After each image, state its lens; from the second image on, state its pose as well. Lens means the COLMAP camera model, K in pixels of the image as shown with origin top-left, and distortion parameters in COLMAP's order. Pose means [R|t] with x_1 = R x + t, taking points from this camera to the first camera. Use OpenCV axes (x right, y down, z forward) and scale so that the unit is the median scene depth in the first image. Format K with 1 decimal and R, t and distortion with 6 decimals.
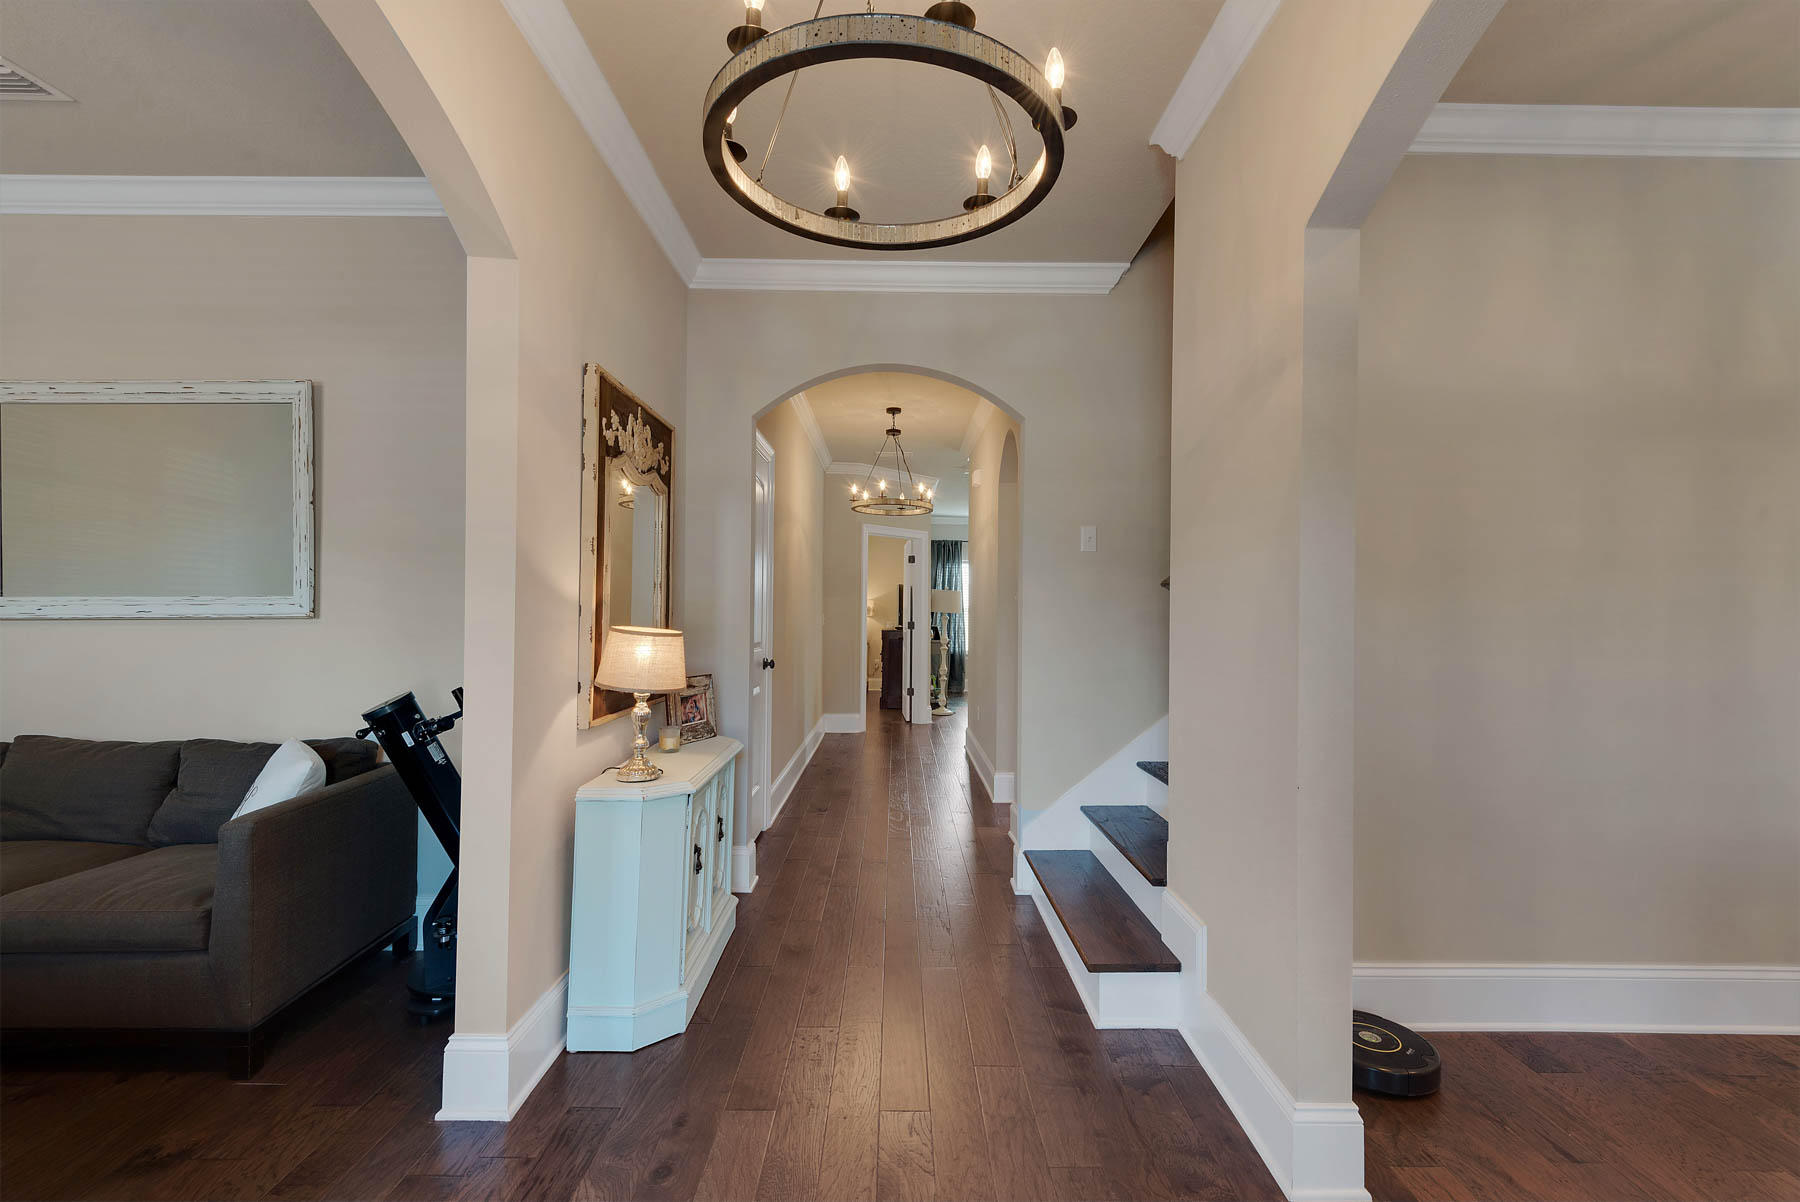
lens RADIAL K [[809.7, 0, 898.7], [0, 809.7, 603.9], [0, 0, 1]] dist [0.020461, -0.009886]
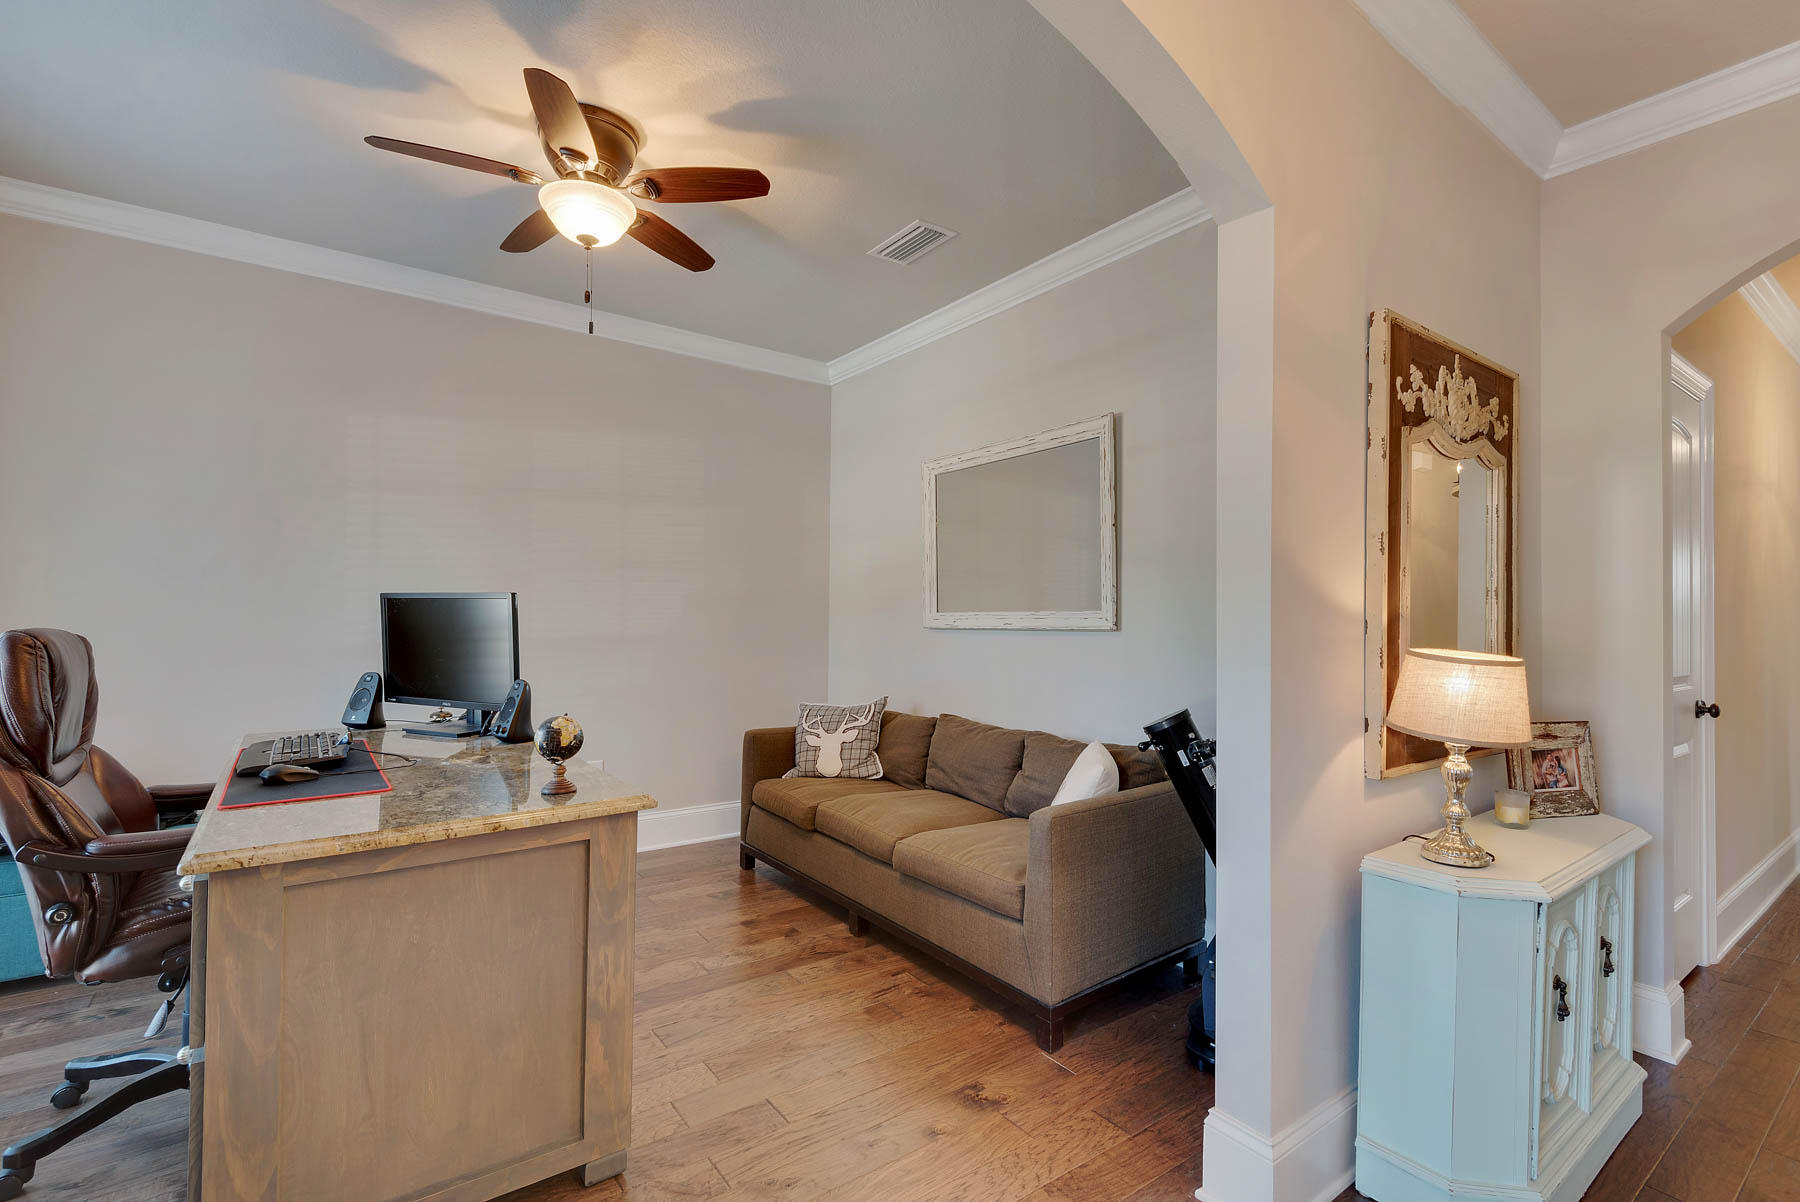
lens RADIAL K [[809.7, 0, 902.7], [0, 809.7, 602.5], [0, 0, 1]] dist [0.020461, -0.009886]
pose [[0.591677, -0.015273, -0.806030, -0.019216], [0.001358, 0.999838, -0.017948, -0.001675], [0.806174, 0.009525, 0.591602, 0.151930]]
